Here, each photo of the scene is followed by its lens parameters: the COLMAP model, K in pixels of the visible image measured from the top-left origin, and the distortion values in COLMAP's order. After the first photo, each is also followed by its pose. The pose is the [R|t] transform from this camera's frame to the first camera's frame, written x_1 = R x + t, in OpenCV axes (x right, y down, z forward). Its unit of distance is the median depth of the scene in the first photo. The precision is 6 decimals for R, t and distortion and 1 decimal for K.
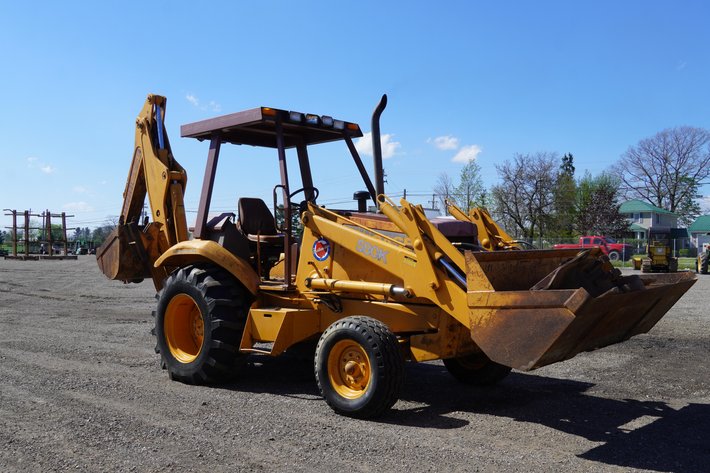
lens RADIAL K [[671.3, 0, 355.0], [0, 671.3, 236.5], [0, 0, 1]] dist [0.007917, 0.009577]
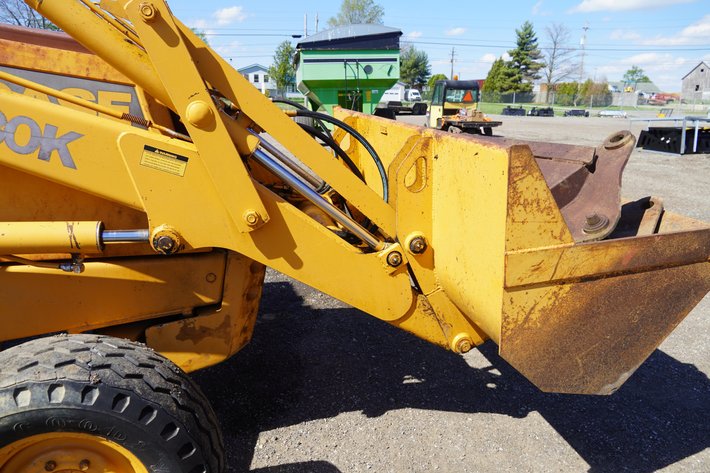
lens RADIAL K [[528.1, 0, 357.2], [0, 528.1, 237.5], [0, 0, 1]] dist [-0.058410, 0.061636]
pose [[0.561413, -0.207808, 0.801019, -0.086708], [-0.034871, 0.961156, 0.273793, -0.004338], [-0.826801, -0.181643, 0.532359, 0.644597]]
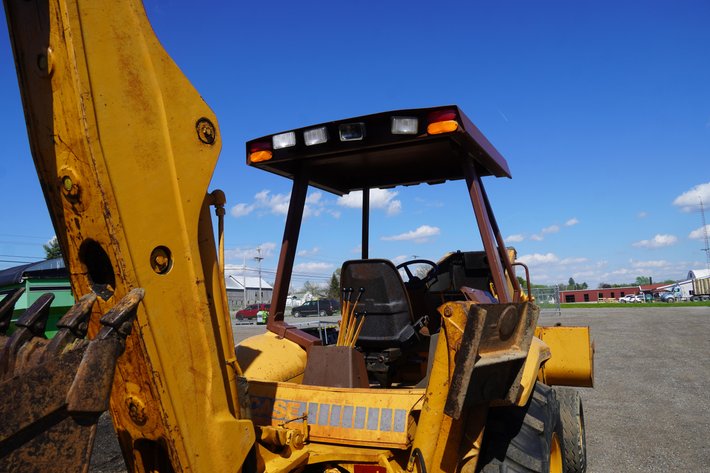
lens RADIAL K [[528.1, 0, 357.2], [0, 528.1, 237.5], [0, 0, 1]] dist [-0.058410, 0.061636]
pose [[-0.261790, 0.128707, 0.956504, -0.697062], [0.007393, 0.991306, -0.131367, -0.022495], [-0.965097, -0.027319, -0.260465, 1.362500]]
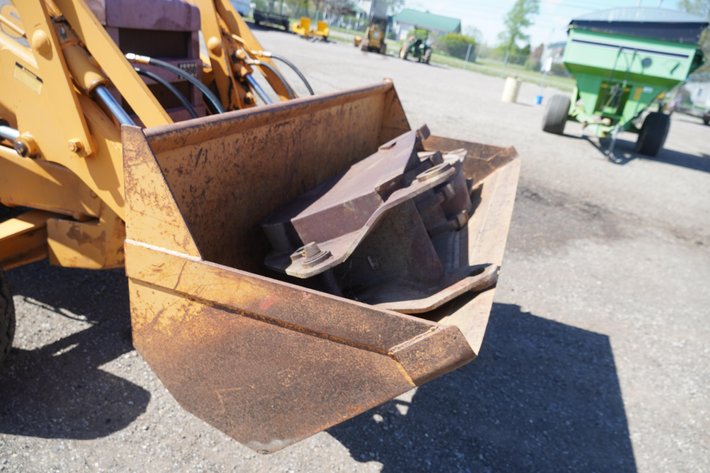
lens RADIAL K [[529.7, 0, 355.0], [0, 529.7, 236.5], [0, 0, 1]] dist [-0.046059, 0.057335]
pose [[0.904179, 0.010368, 0.427029, 0.111479], [-0.191245, 0.903737, 0.382994, -0.035320], [-0.381951, -0.427962, 0.819123, 0.512398]]
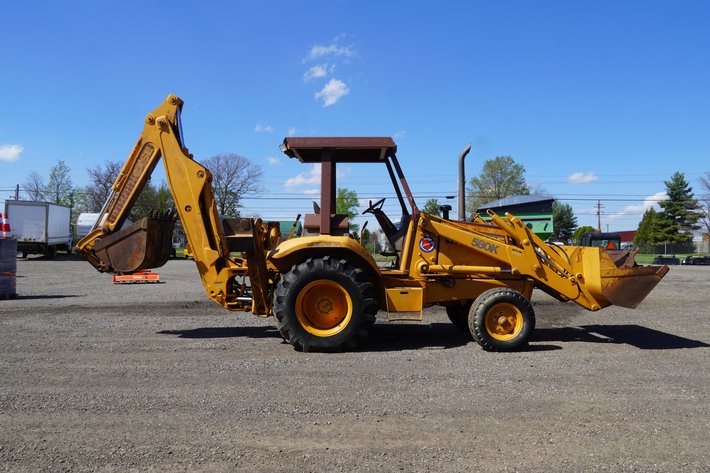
lens RADIAL K [[545.4, 0, 355.0], [0, 545.4, 236.5], [0, 0, 1]] dist [-0.026080, -0.001121]
pose [[0.751301, 0.018936, 0.659688, -0.926225], [-0.022609, 0.999740, -0.002947, 0.009342], [-0.659572, -0.012701, 0.751534, 0.235025]]
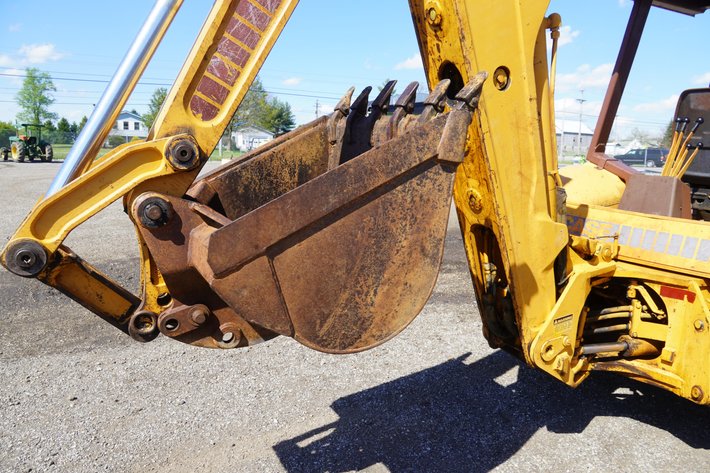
lens RADIAL K [[528.1, 0, 357.2], [0, 528.1, 237.5], [0, 0, 1]] dist [-0.058410, 0.061636]
pose [[0.304201, -0.153135, 0.940219, -0.754193], [-0.050759, 0.982987, 0.176523, -0.003445], [-0.951255, -0.101423, 0.291252, 1.370308]]
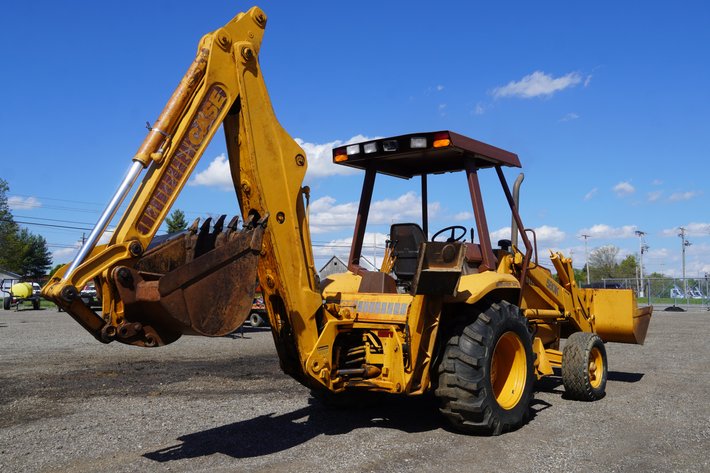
lens RADIAL K [[644.8, 0, 359.8], [0, 644.8, 235.8], [0, 0, 1]] dist [-0.016144, -0.006125]
pose [[-0.027343, 0.090156, 0.995552, -1.205722], [-0.030658, 0.995380, -0.090982, 0.044720], [-0.999156, -0.033009, -0.024453, 1.310010]]
